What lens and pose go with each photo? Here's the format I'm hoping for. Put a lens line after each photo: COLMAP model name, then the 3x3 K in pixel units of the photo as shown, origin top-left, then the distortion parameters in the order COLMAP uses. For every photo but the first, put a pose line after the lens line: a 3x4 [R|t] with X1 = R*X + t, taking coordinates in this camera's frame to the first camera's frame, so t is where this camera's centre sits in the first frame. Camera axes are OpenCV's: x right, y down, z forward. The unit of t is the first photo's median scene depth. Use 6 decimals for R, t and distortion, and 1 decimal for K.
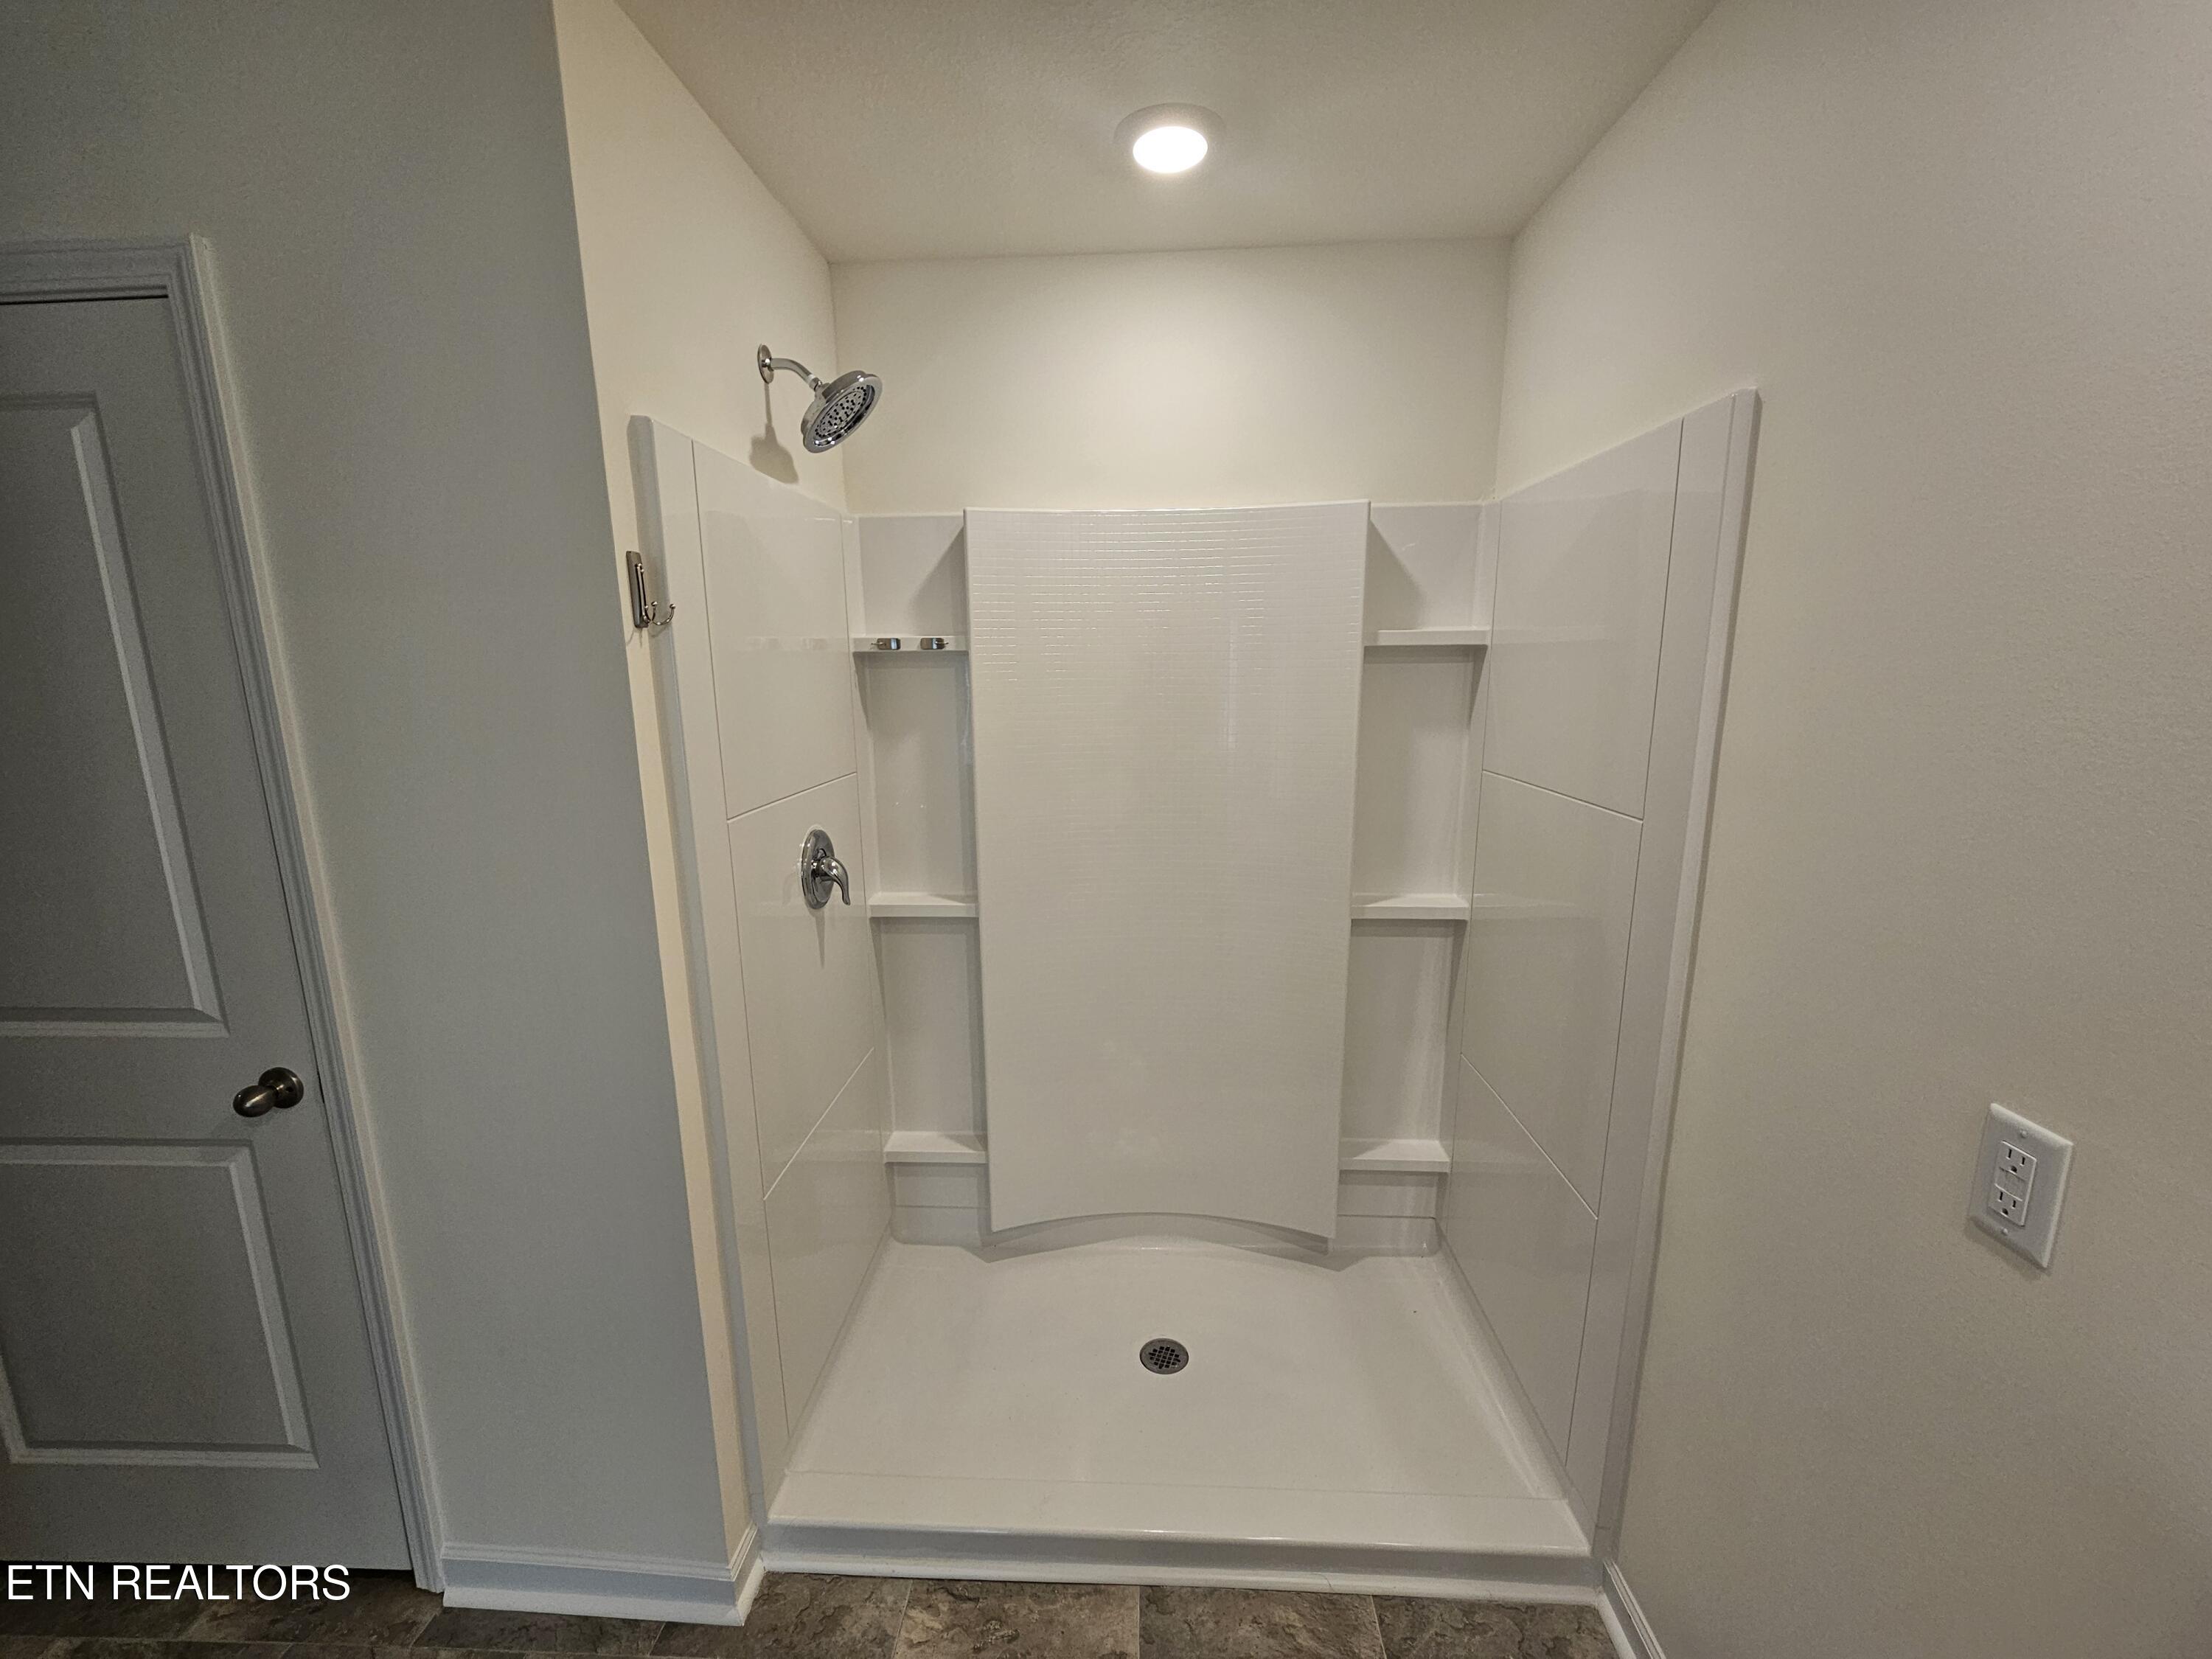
lens RADIAL K [[899.9, 0, 1109.0], [0, 899.9, 840.3], [0, 0, 1]] dist [-0.003258, -0.000239]
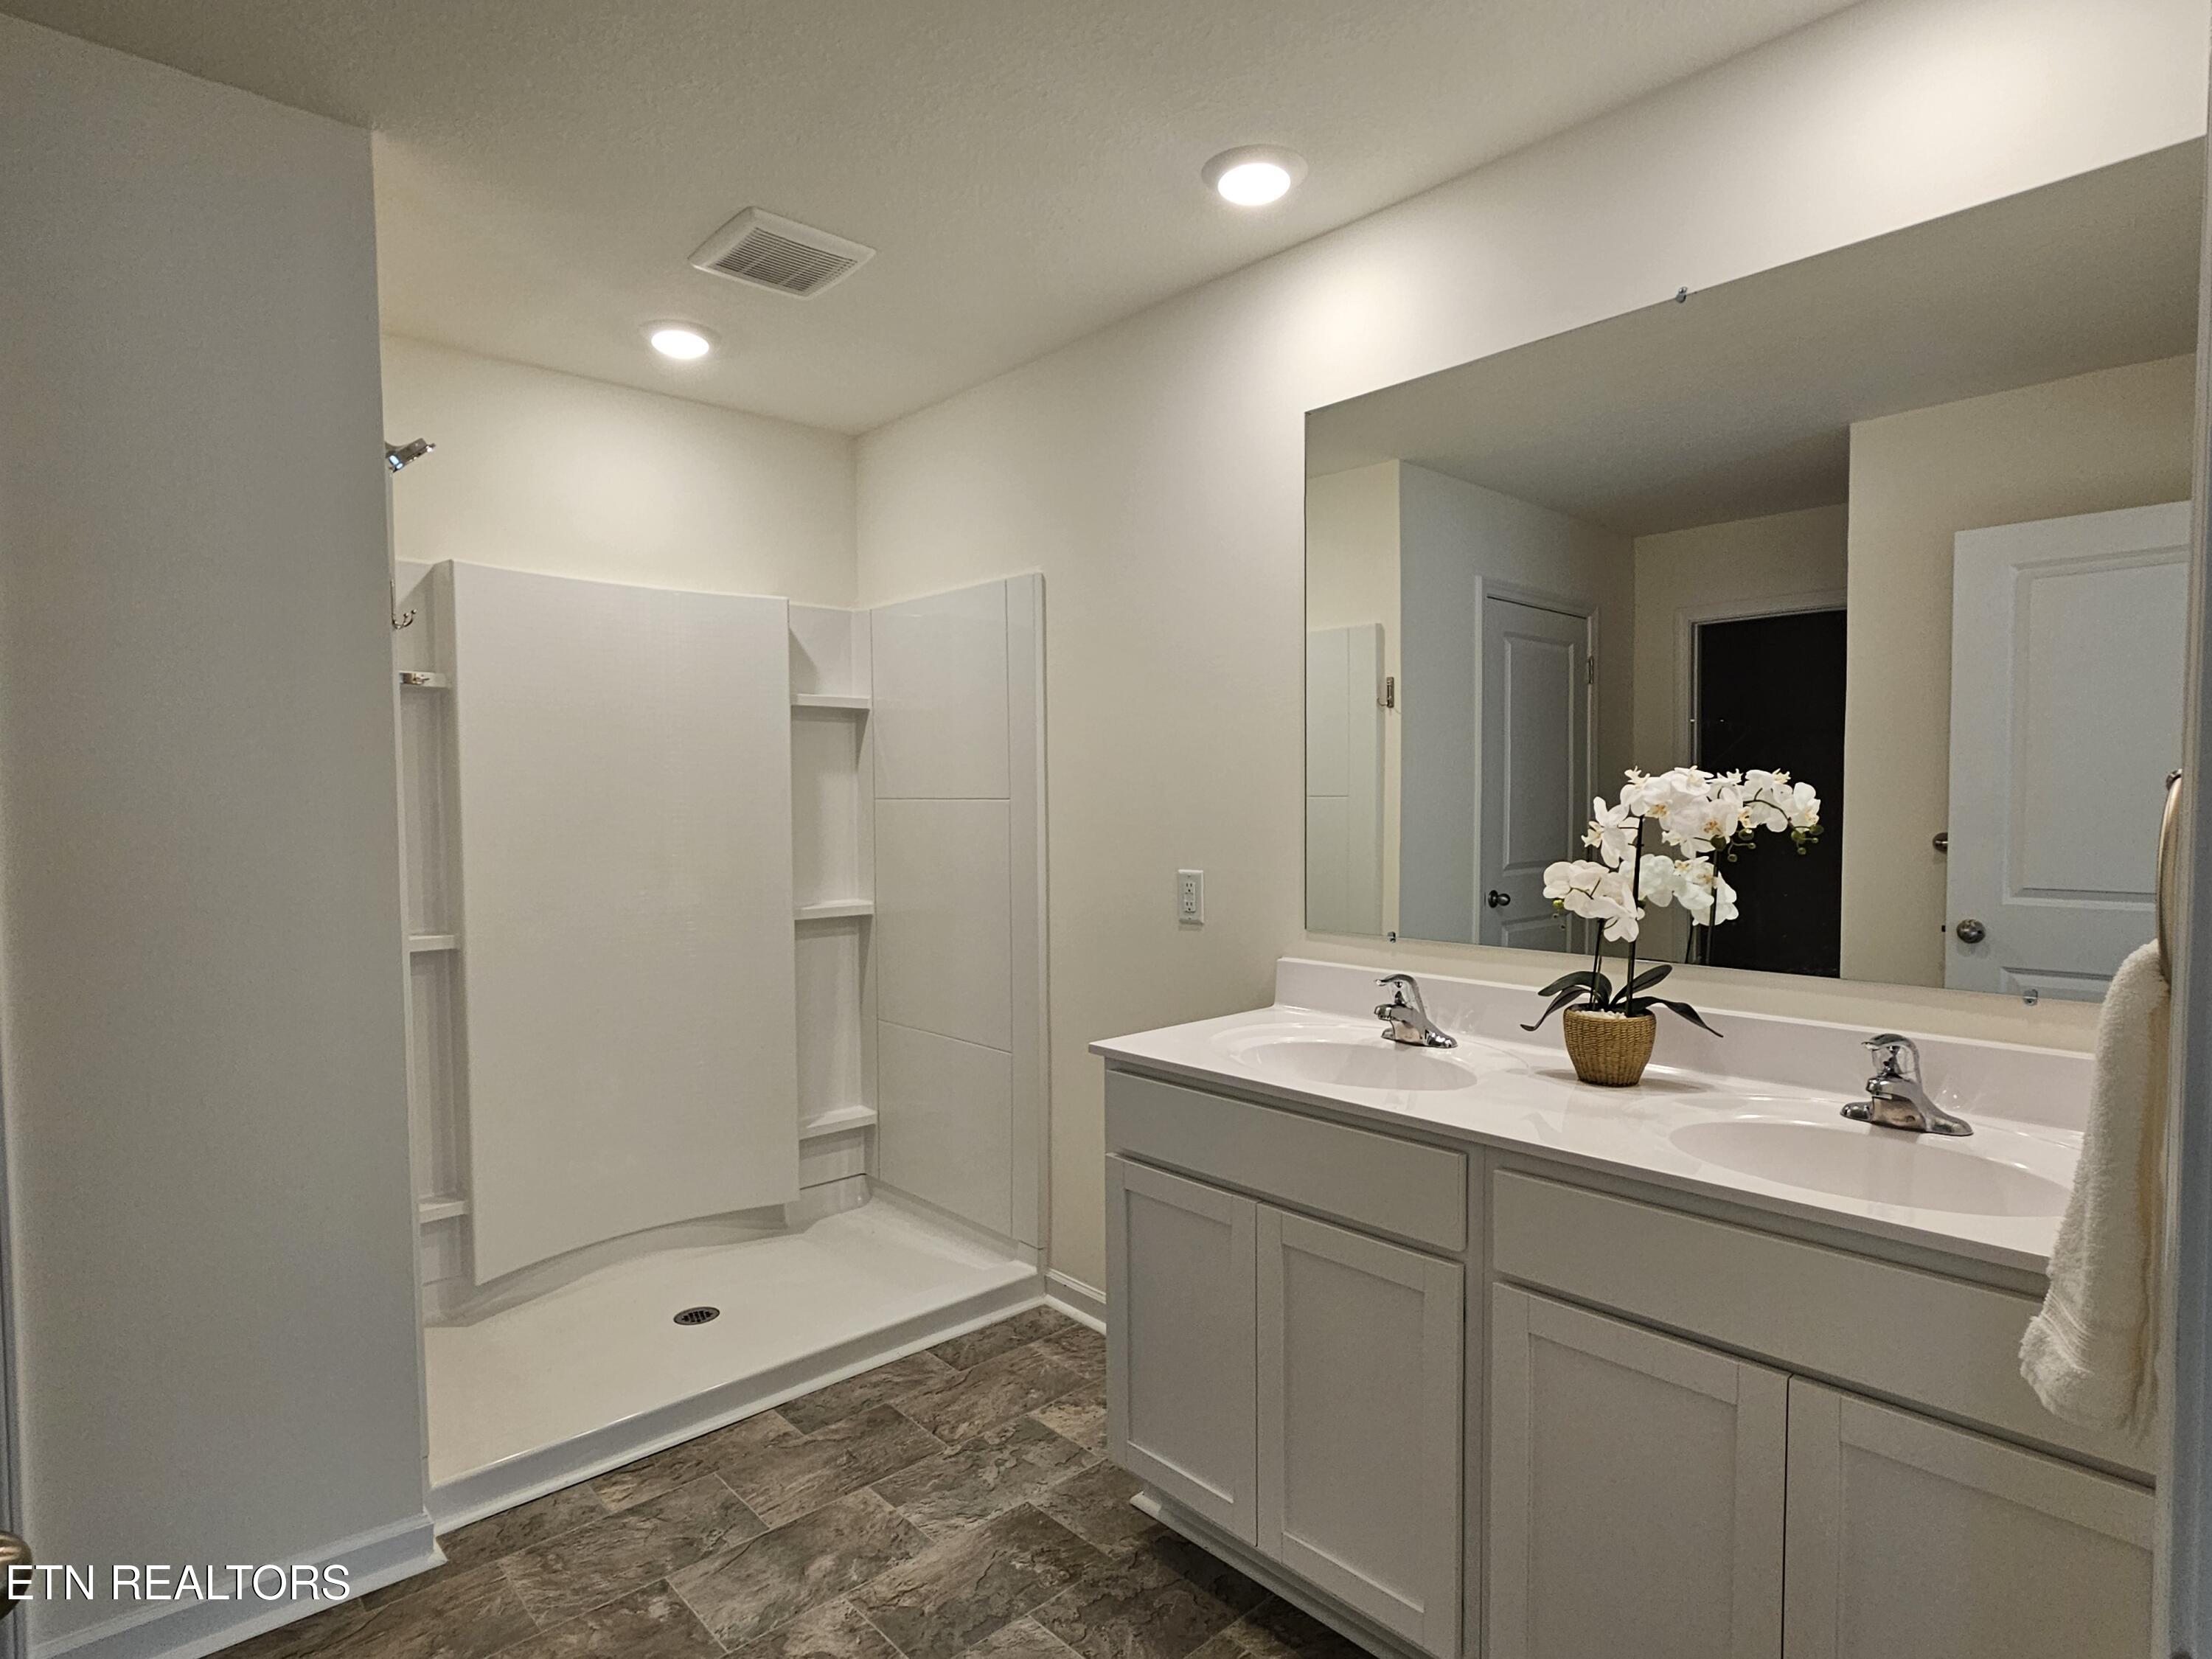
lens RADIAL K [[1188.4, 0, 1104.8], [0, 1188.4, 834.0], [0, 0, 1]] dist [0.002179, 0.000100]
pose [[0.699321, -0.018484, 0.714569, -0.625350], [0.140706, 0.983667, -0.112259, 0.223782], [-0.700823, 0.179049, 0.690499, -0.475245]]
